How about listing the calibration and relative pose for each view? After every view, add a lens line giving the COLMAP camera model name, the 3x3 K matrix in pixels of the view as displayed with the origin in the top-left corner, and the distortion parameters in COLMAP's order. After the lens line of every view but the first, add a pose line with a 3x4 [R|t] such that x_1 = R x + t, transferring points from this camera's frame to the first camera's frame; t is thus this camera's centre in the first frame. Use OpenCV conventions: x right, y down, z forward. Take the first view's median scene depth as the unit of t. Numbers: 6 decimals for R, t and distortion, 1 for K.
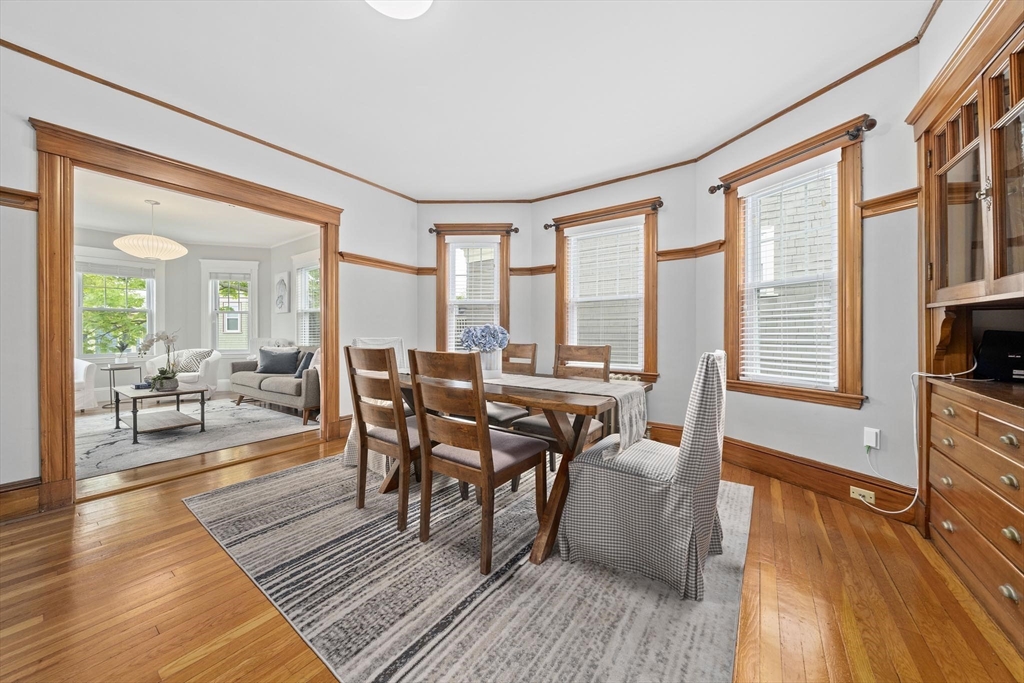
lens RADIAL K [[353.7, 0, 501.6], [0, 353.7, 336.2], [0, 0, 1]] dist [-0.006088, 0.000038]
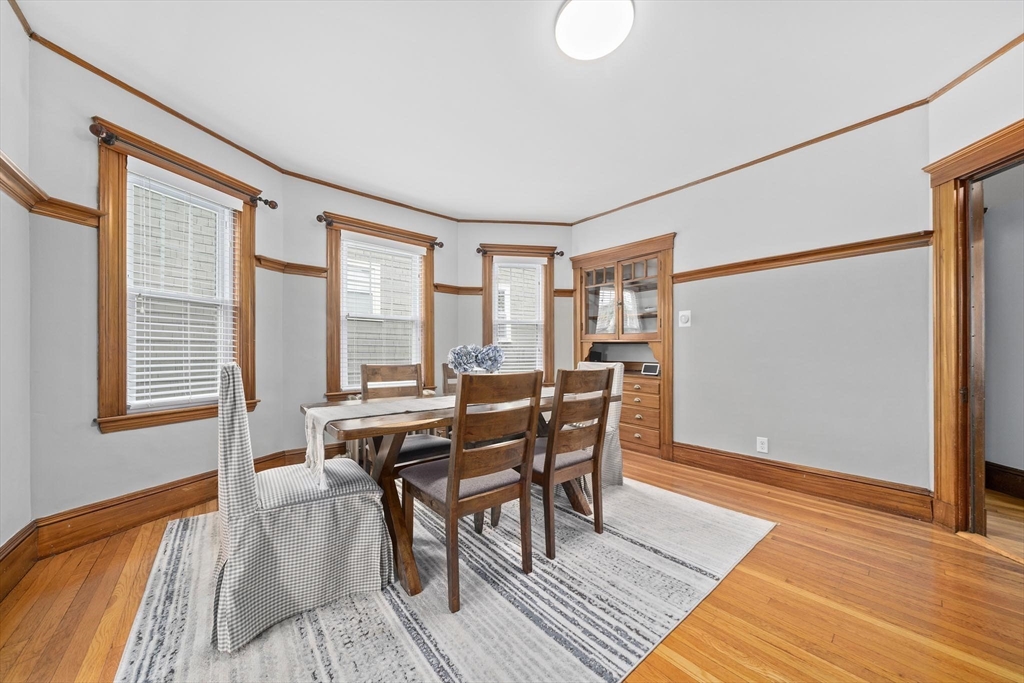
lens RADIAL K [[353.7, 0, 517.9], [0, 353.7, 350.8], [0, 0, 1]] dist [-0.006088, 0.000038]
pose [[0.230695, -0.003675, 0.973019, -0.833097], [-0.001733, 0.999990, 0.004188, -0.020535], [-0.973025, -0.002653, 0.230686, 0.574926]]
